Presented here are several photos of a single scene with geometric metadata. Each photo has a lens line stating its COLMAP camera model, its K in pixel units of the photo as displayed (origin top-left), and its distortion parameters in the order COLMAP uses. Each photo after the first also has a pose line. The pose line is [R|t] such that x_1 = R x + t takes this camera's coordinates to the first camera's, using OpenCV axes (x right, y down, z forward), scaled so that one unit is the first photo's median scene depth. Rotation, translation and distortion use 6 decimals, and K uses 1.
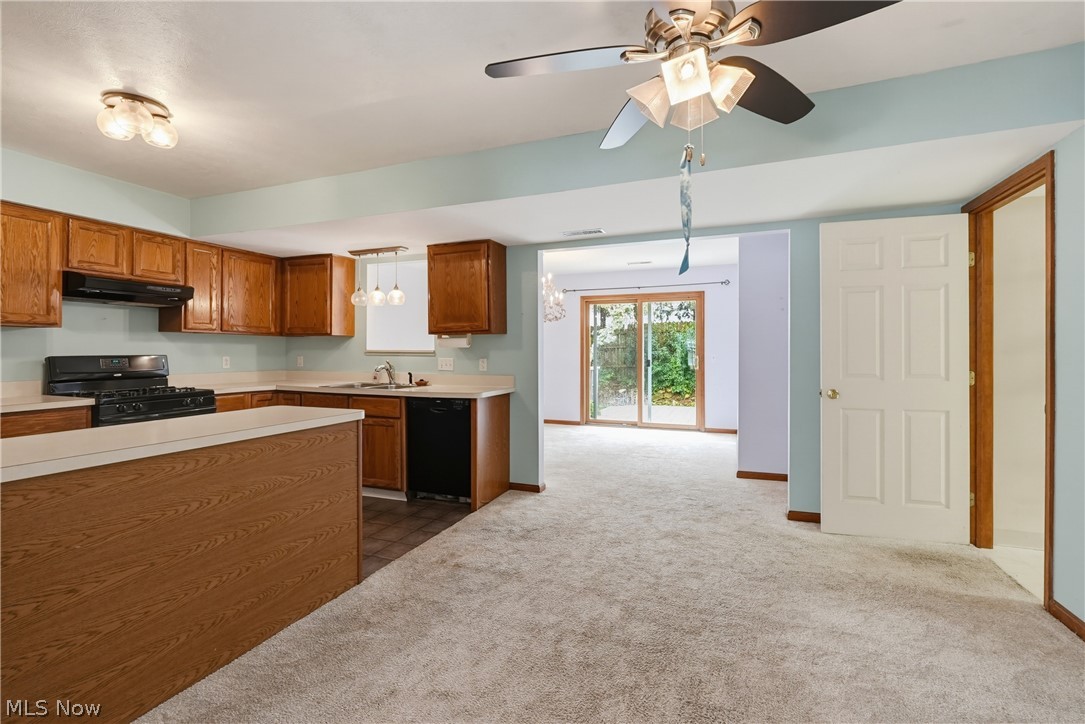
lens RADIAL K [[492.4, 0, 544.0], [0, 492.4, 351.6], [0, 0, 1]] dist [-0.009342, 0.003645]
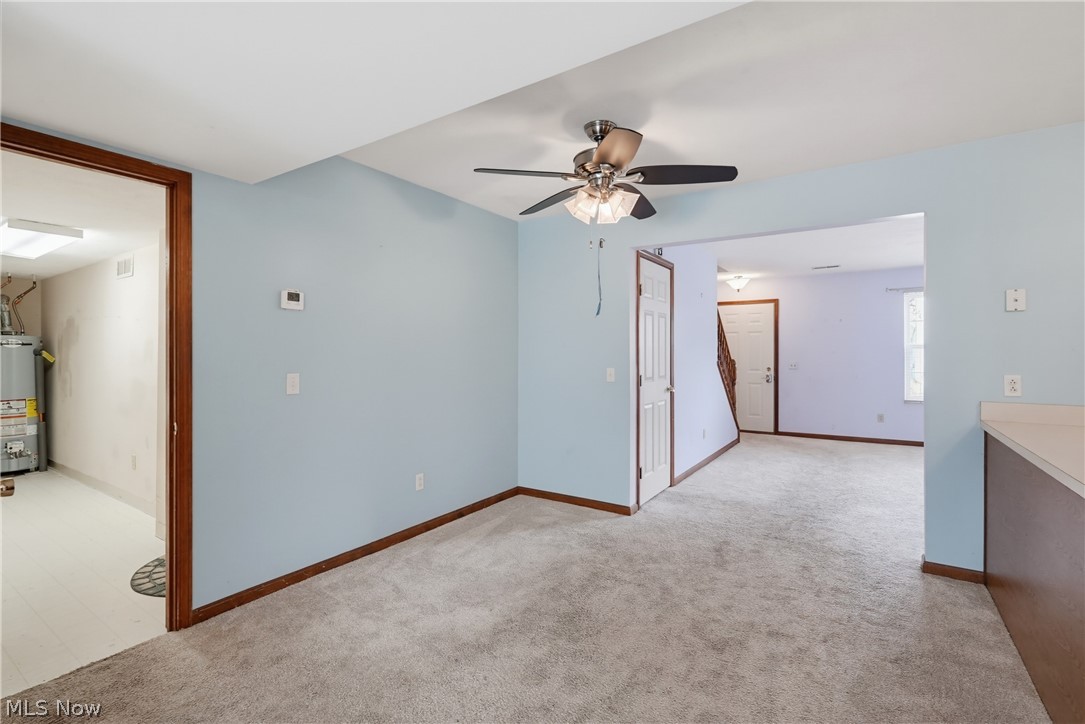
lens RADIAL K [[492.4, 0, 538.6], [0, 492.4, 353.2], [0, 0, 1]] dist [-0.009342, 0.003645]
pose [[-0.976606, 0.004628, 0.214987, 0.056019], [0.004563, 0.999989, -0.000799, -0.017267], [-0.214989, 0.000201, -0.976617, 0.997975]]
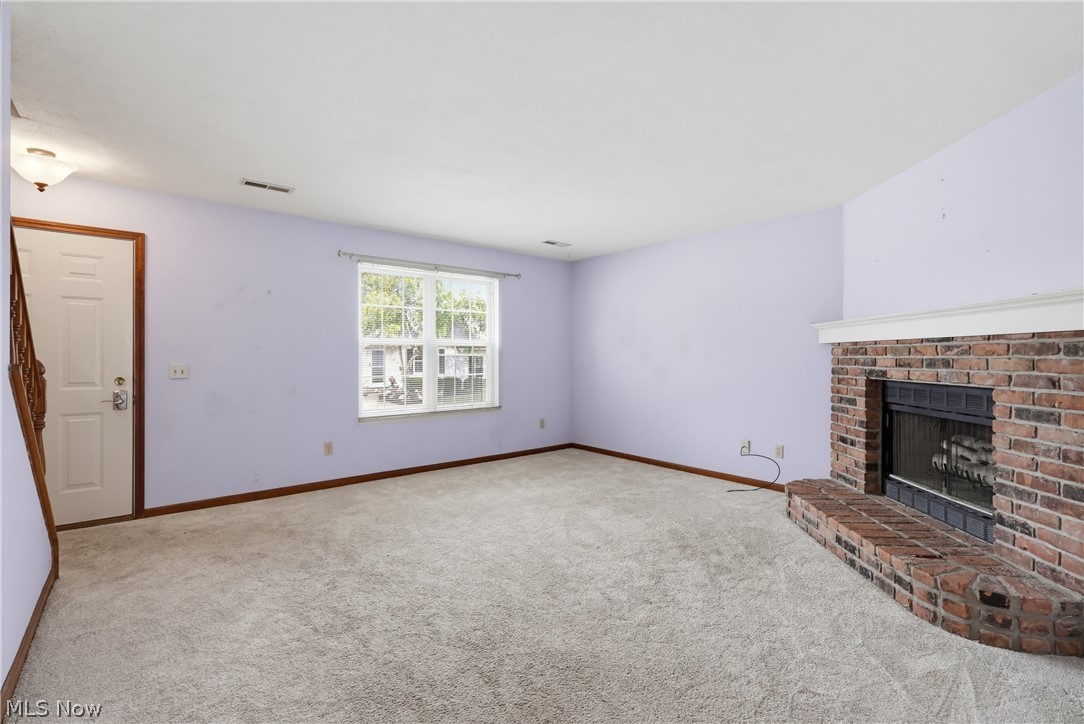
lens RADIAL K [[492.0, 0, 537.9], [0, 492.0, 358.2], [0, 0, 1]] dist [-0.009342, 0.003645]
pose [[-0.484084, 0.005939, -0.875001, 0.005428], [-0.001025, 0.999972, 0.007354, -0.001967], [0.875021, 0.004457, -0.484064, 0.068770]]
